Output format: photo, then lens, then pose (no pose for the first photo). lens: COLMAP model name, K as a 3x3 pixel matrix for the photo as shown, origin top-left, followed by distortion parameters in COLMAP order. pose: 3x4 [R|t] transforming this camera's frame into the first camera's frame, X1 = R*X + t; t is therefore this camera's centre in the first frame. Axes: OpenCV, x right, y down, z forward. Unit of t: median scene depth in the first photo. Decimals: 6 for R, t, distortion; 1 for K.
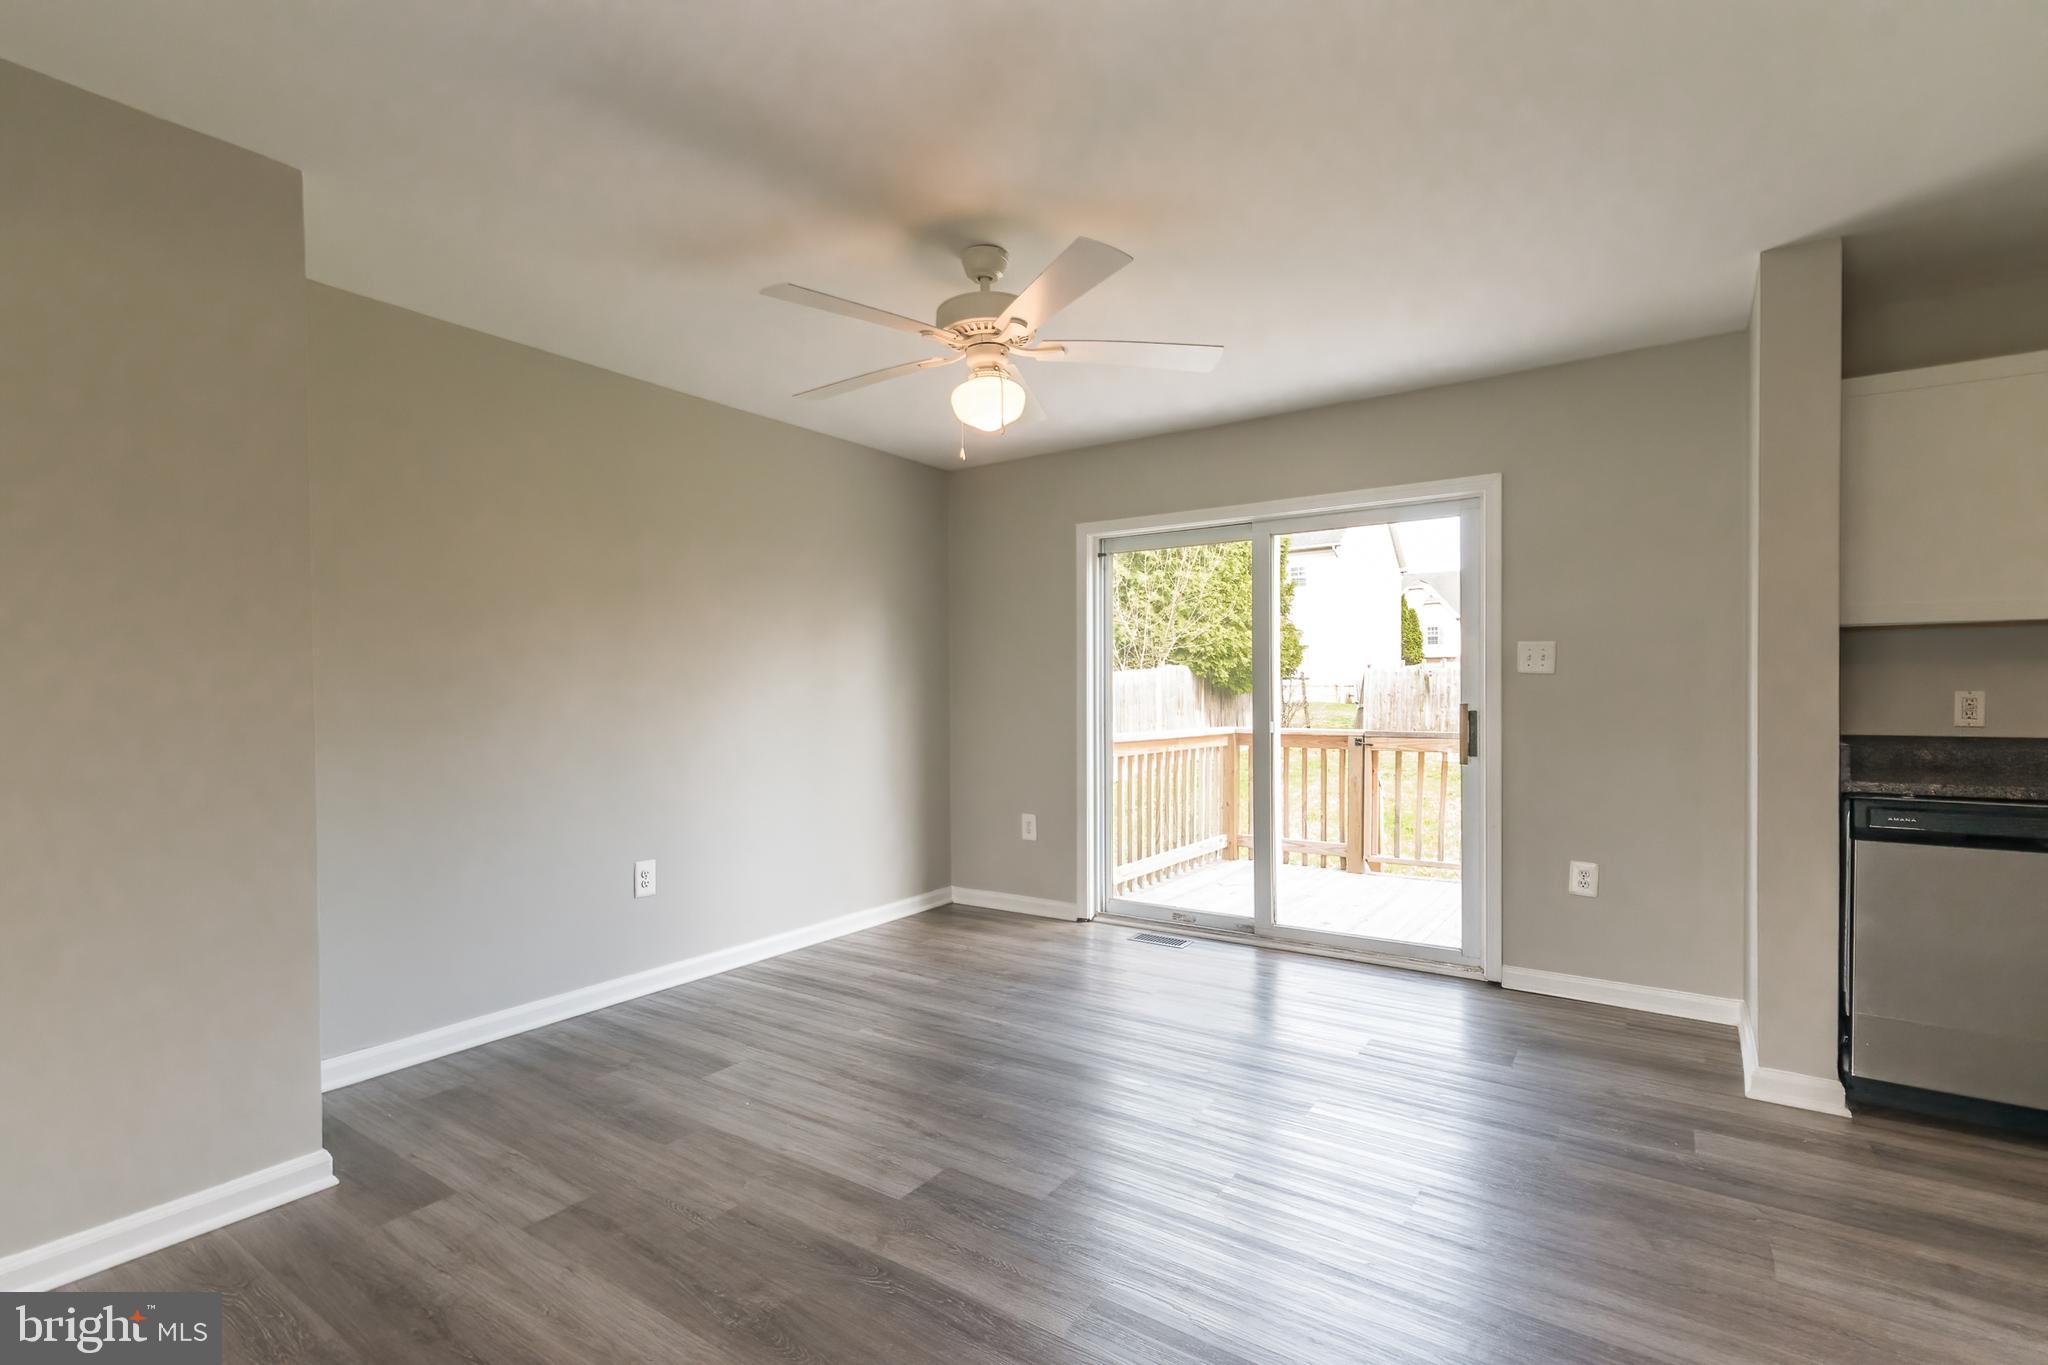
lens RADIAL K [[915.2, 0, 1017.0], [0, 915.2, 713.6], [0, 0, 1]] dist [0.011563, -0.001802]
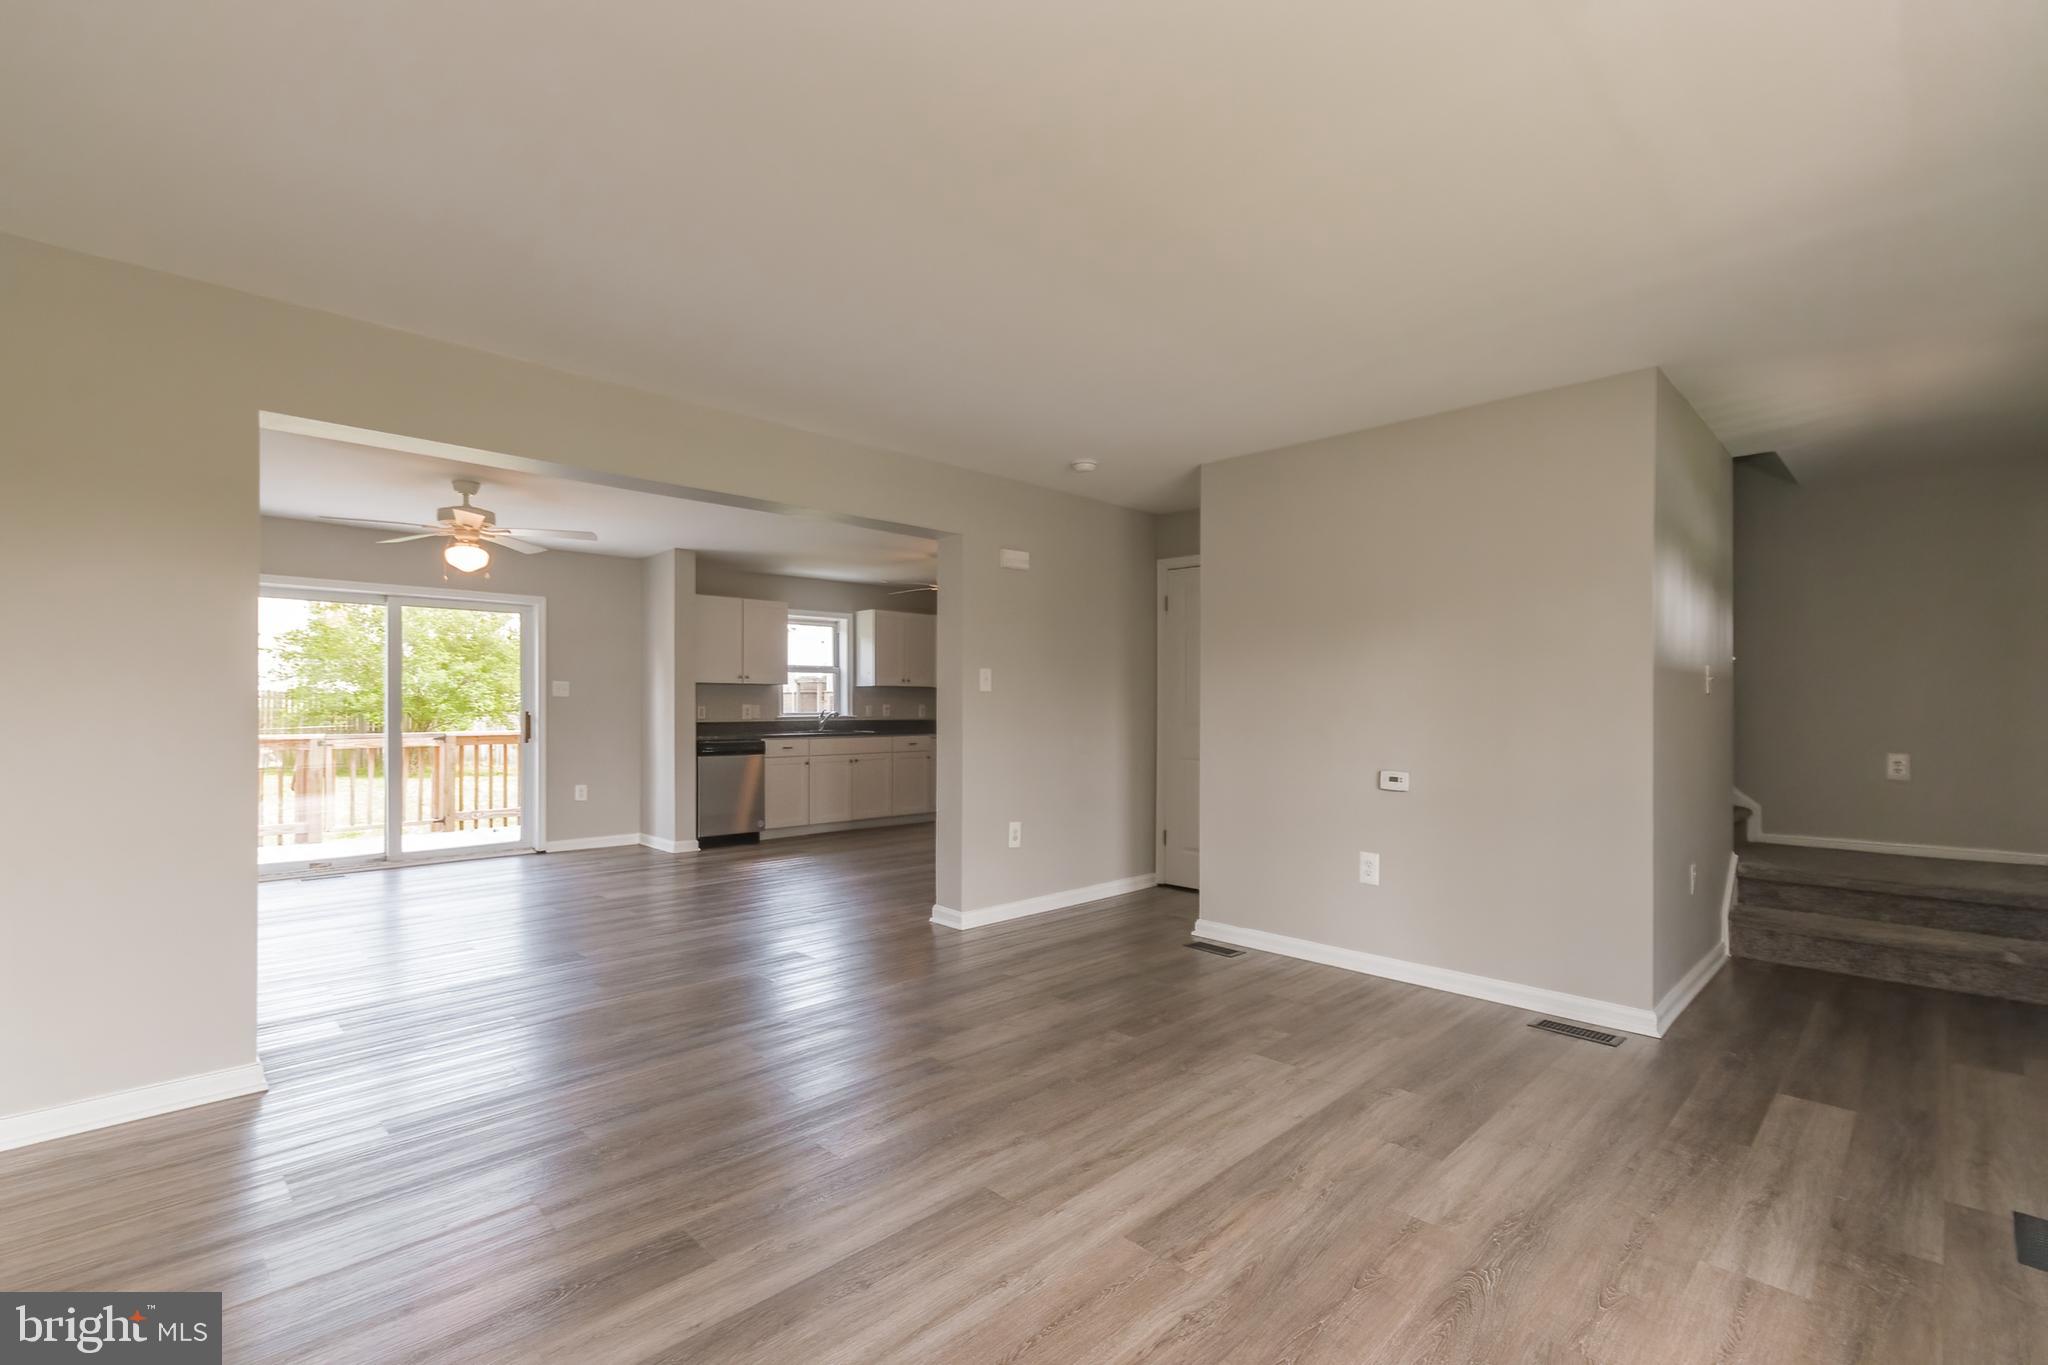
lens RADIAL K [[915.2, 0, 1027.3], [0, 915.2, 696.7], [0, 0, 1]] dist [0.011563, -0.001802]
pose [[0.174089, 0.019594, 0.984535, -1.267316], [0.018646, 0.999557, -0.023190, 0.023989], [-0.984553, 0.022395, 0.173646, -0.387680]]
